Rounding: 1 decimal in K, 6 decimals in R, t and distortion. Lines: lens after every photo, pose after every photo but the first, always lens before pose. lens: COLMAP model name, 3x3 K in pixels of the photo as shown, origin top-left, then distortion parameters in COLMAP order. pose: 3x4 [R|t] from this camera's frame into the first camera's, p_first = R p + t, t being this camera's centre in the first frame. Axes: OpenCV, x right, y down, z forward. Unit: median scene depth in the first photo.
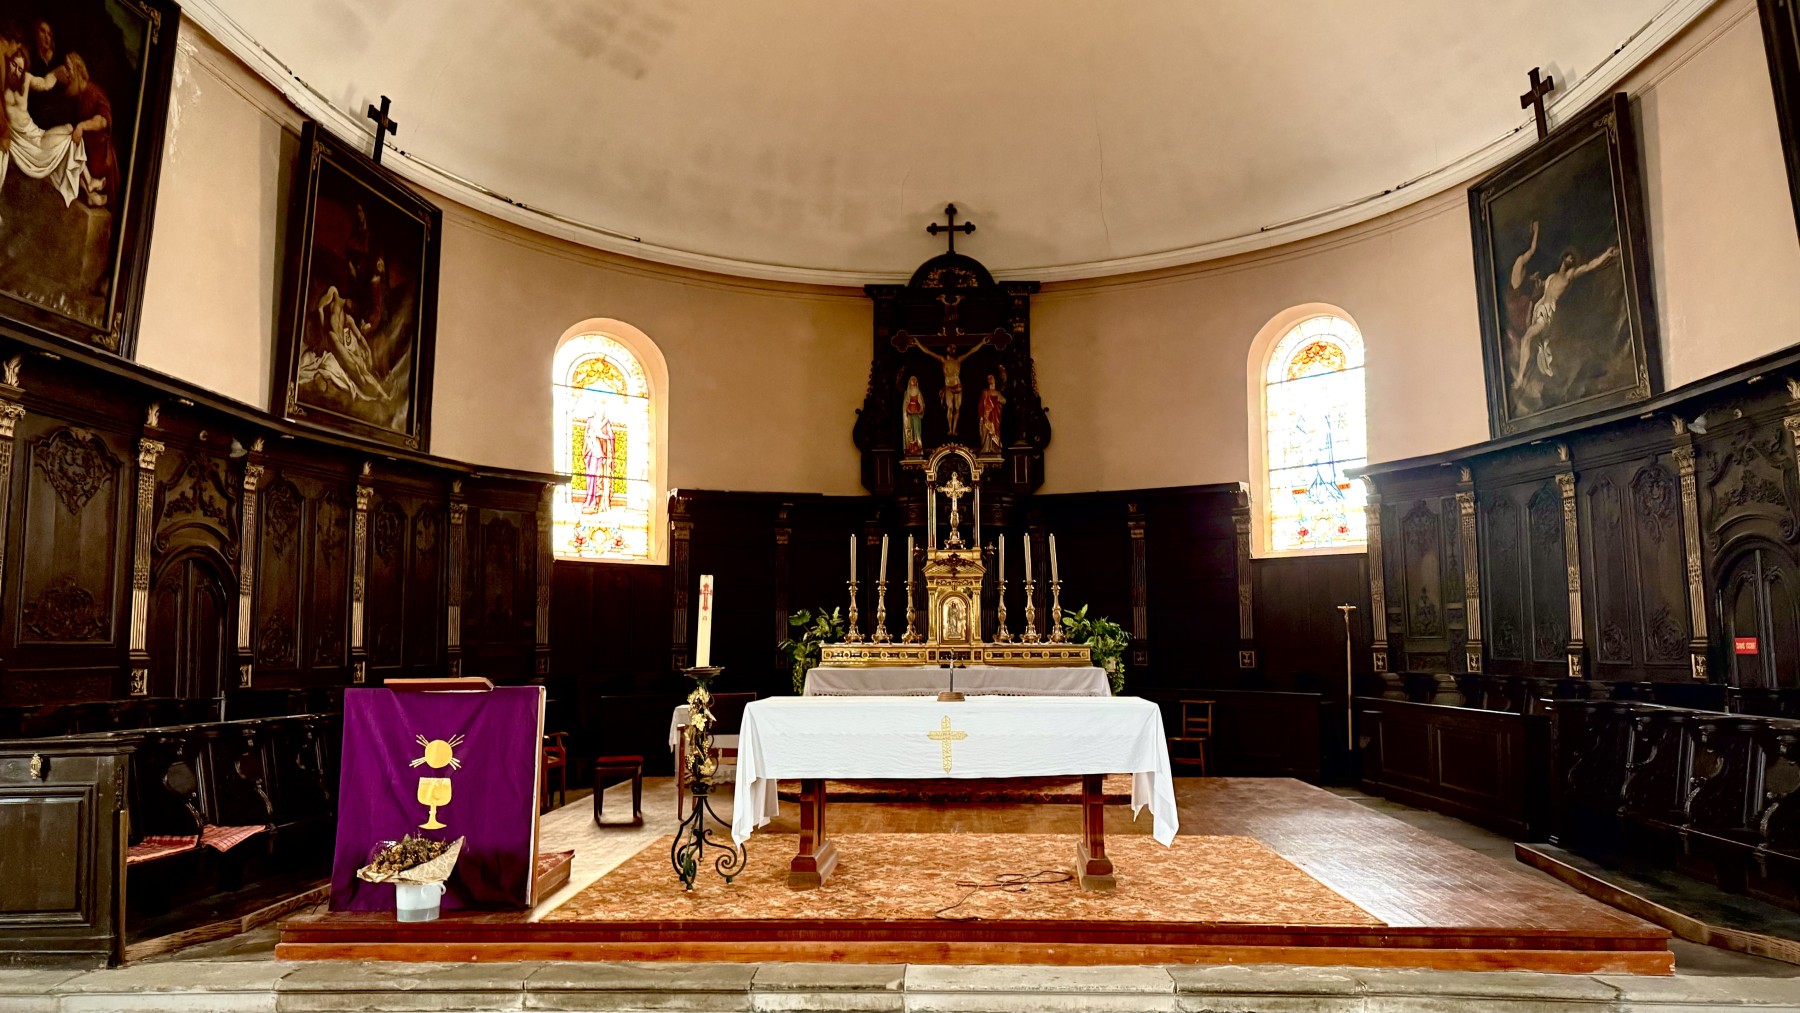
lens RADIAL K [[1286.6, 0, 895.2], [0, 1286.6, 516.8], [0, 0, 1]] dist [0.075493, -0.004854]
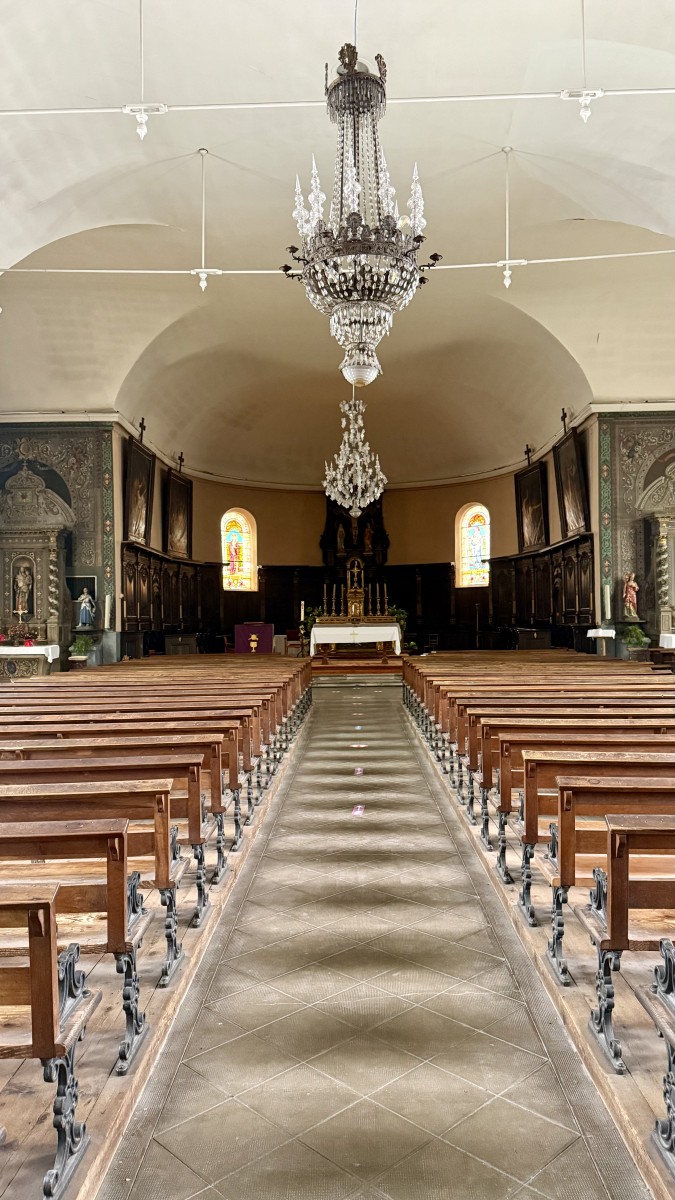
lens RADIAL K [[857.7, 0, 332.9], [0, 857.7, 602.4], [0, 0, 1]] dist [0.075493, -0.004854]
pose [[0.999805, -0.008234, 0.017968, -0.046185], [0.006876, 0.997205, 0.074399, -0.090949], [-0.018530, -0.074261, 0.997067, -1.058959]]
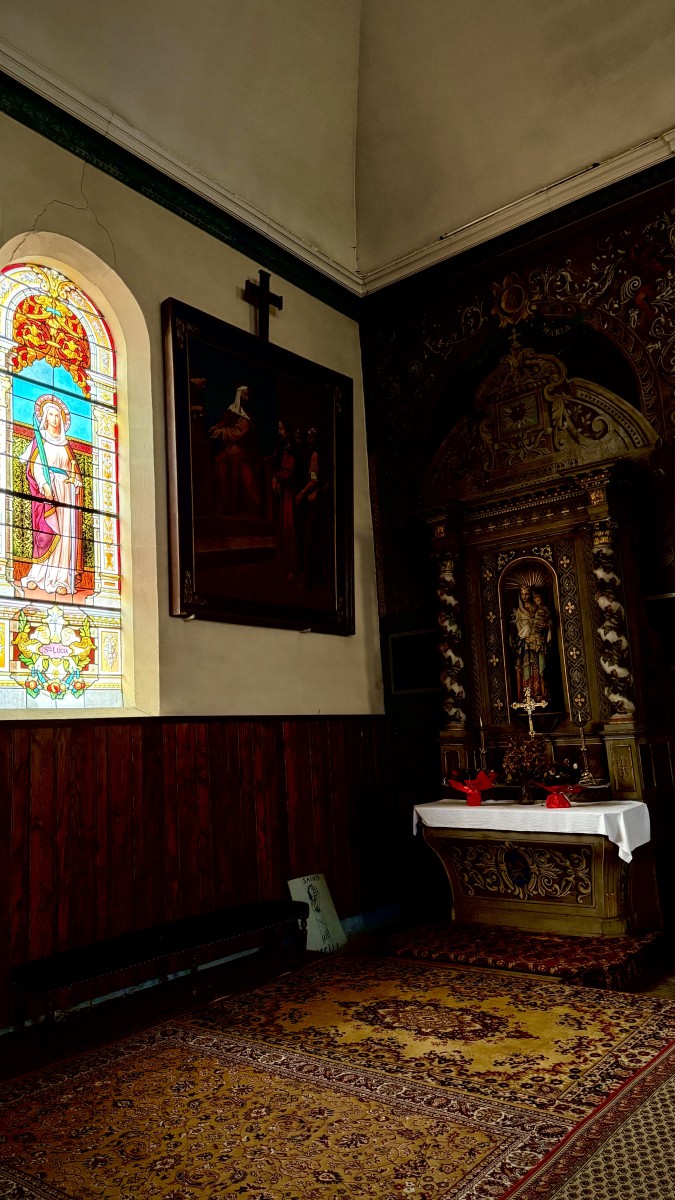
lens RADIAL K [[857.7, 0, 337.0], [0, 857.7, 604.2], [0, 0, 1]] dist [0.075493, -0.004854]
pose [[0.819793, -0.129846, -0.557745, -0.338069], [0.105630, 0.991529, -0.075576, -0.004806], [0.562833, 0.003042, 0.826565, -0.104994]]
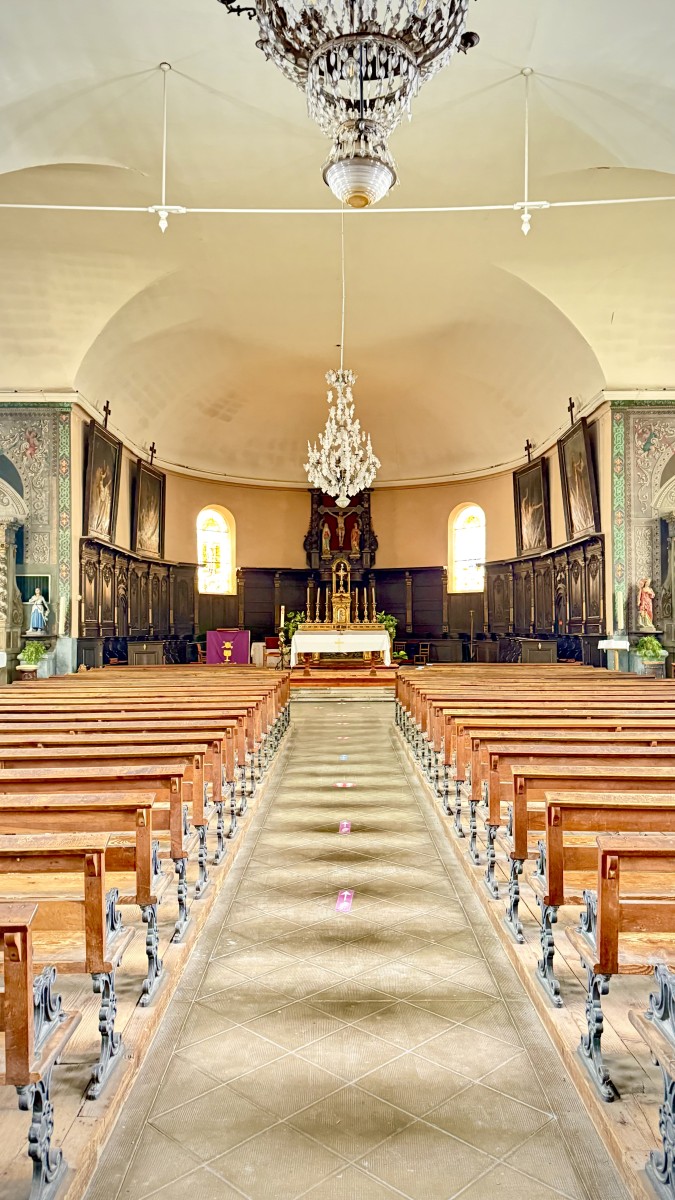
lens RADIAL K [[857.7, 0, 337.1], [0, 857.7, 595.6], [0, 0, 1]] dist [0.075493, -0.004854]
pose [[0.999181, 0.002376, 0.040395, -0.040927], [-0.004778, 0.998220, 0.059449, -0.078161], [-0.040182, -0.059593, 0.997414, -0.909961]]
